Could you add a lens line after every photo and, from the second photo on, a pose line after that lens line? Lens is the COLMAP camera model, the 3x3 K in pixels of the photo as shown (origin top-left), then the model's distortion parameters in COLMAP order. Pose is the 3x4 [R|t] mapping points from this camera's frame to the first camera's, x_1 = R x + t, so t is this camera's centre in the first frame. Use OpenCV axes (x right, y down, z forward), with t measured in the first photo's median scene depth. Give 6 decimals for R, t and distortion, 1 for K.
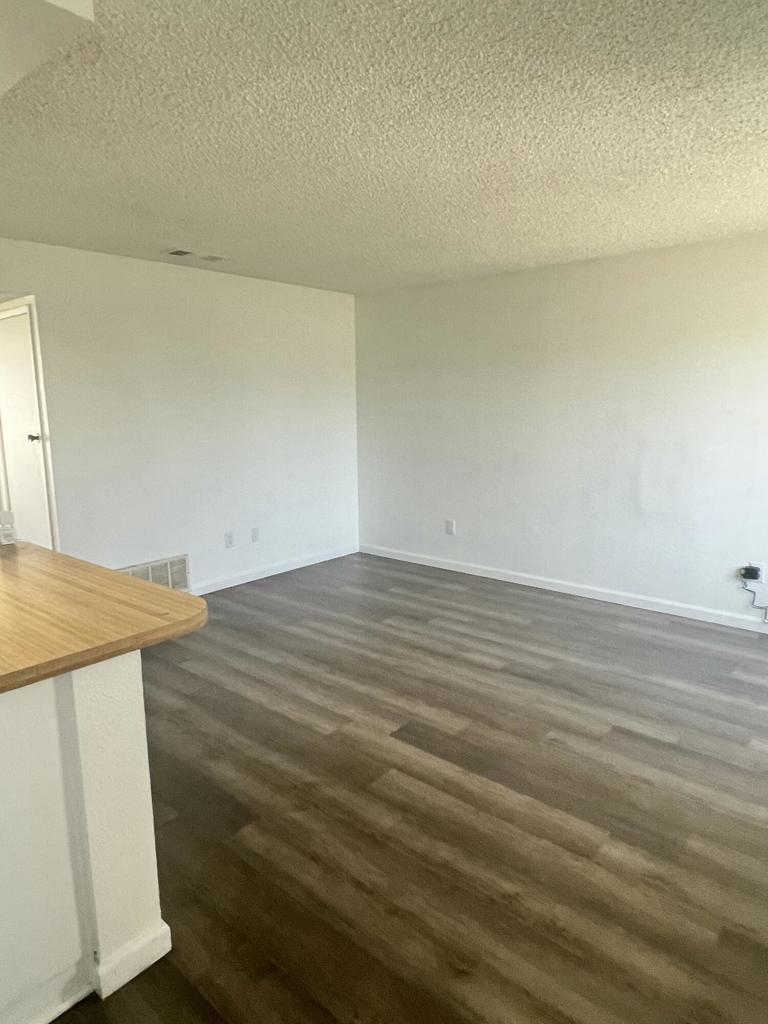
lens RADIAL K [[641.3, 0, 384.0], [0, 641.3, 512.0], [0, 0, 1]] dist [-0.000220, -0.001282]
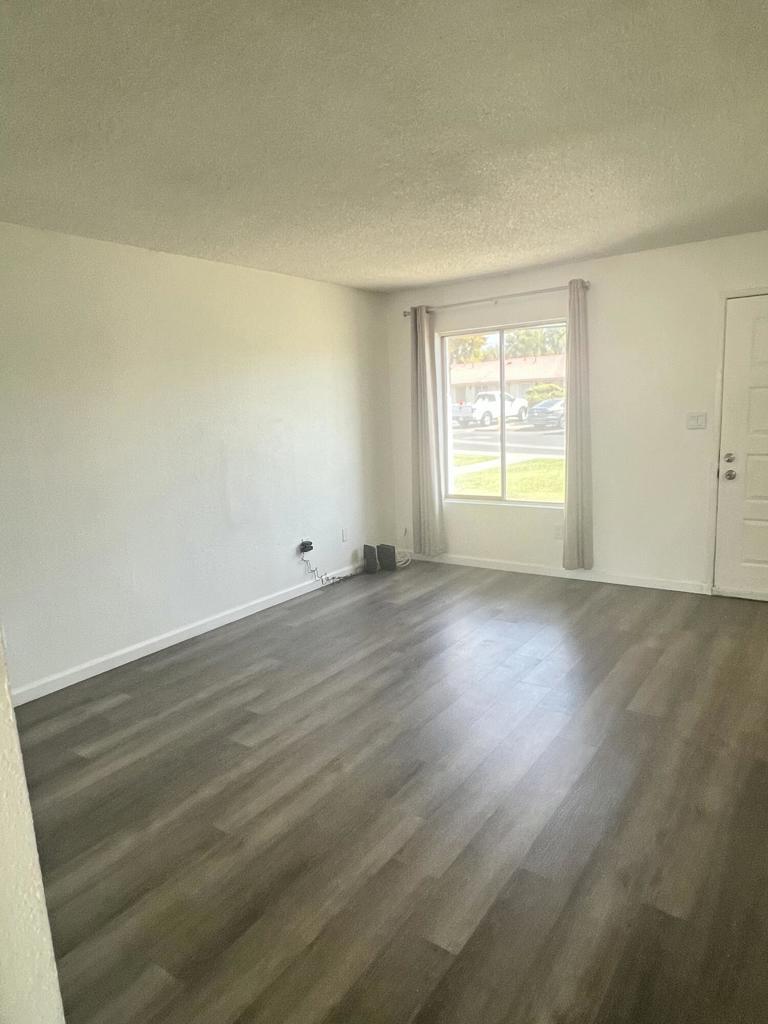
lens RADIAL K [[641.3, 0, 384.0], [0, 641.3, 512.0], [0, 0, 1]] dist [-0.000220, -0.001282]
pose [[-0.094153, -0.152186, 0.983857, -0.659904], [0.219480, 0.960760, 0.169617, -0.147922], [-0.971063, 0.231906, -0.057056, 0.908952]]
